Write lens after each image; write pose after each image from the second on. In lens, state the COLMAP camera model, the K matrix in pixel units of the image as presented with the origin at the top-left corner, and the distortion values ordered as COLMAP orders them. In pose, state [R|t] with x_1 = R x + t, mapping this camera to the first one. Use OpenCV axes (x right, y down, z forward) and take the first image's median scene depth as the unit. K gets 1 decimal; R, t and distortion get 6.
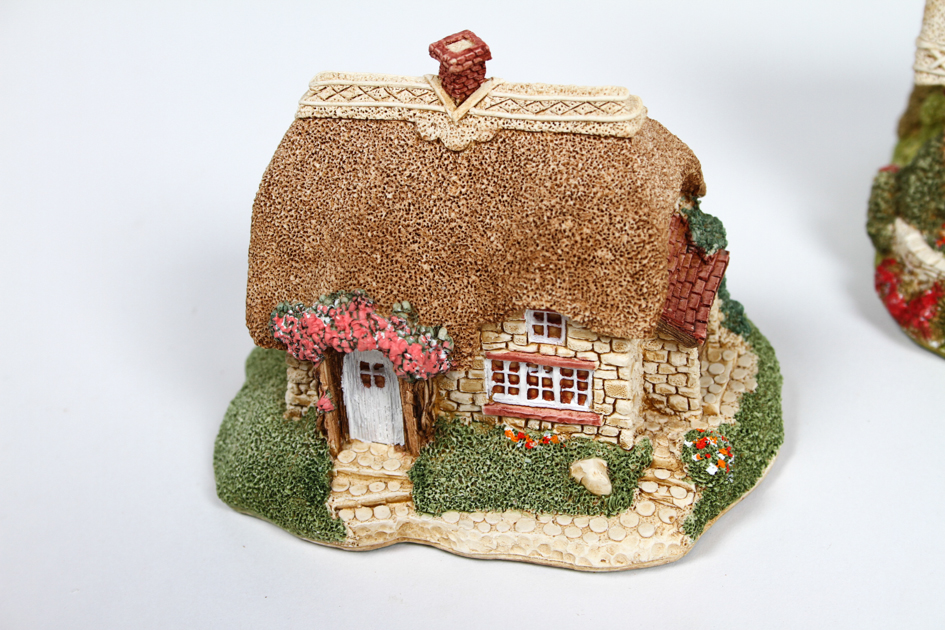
lens RADIAL K [[1901.4, 0, 471.2], [0, 1901.4, 313.6], [0, 0, 1]] dist [0.084869, 0.000000]
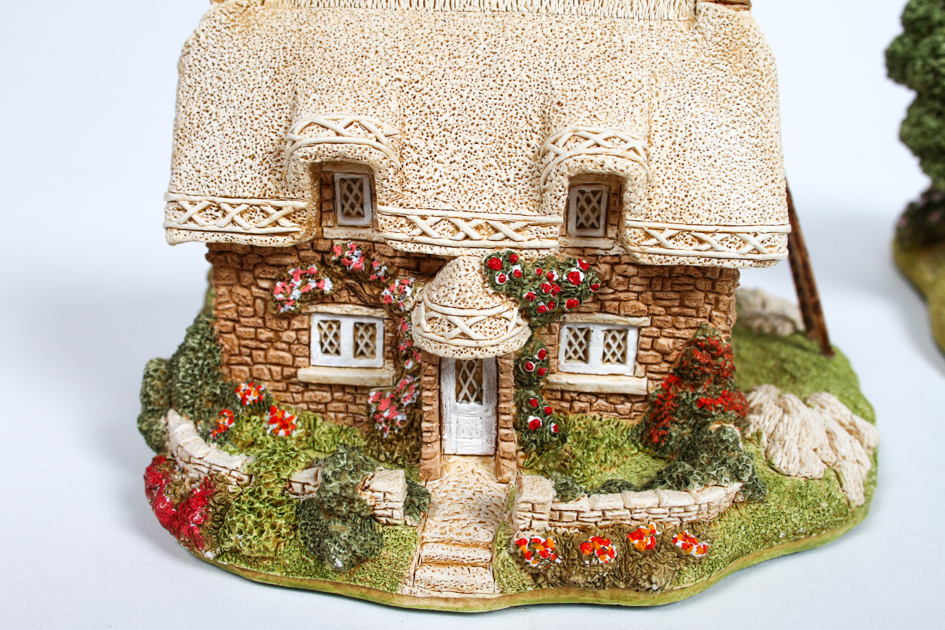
lens RADIAL K [[1170.8, 0, 474.2], [0, 1170.8, 314.2], [0, 0, 1]] dist [-0.105590, 0.000000]
pose [[0.945190, -0.037672, 0.324342, 0.187758], [0.100196, 0.978863, -0.178293, 0.014608], [-0.310769, 0.201019, 0.928985, 0.475665]]
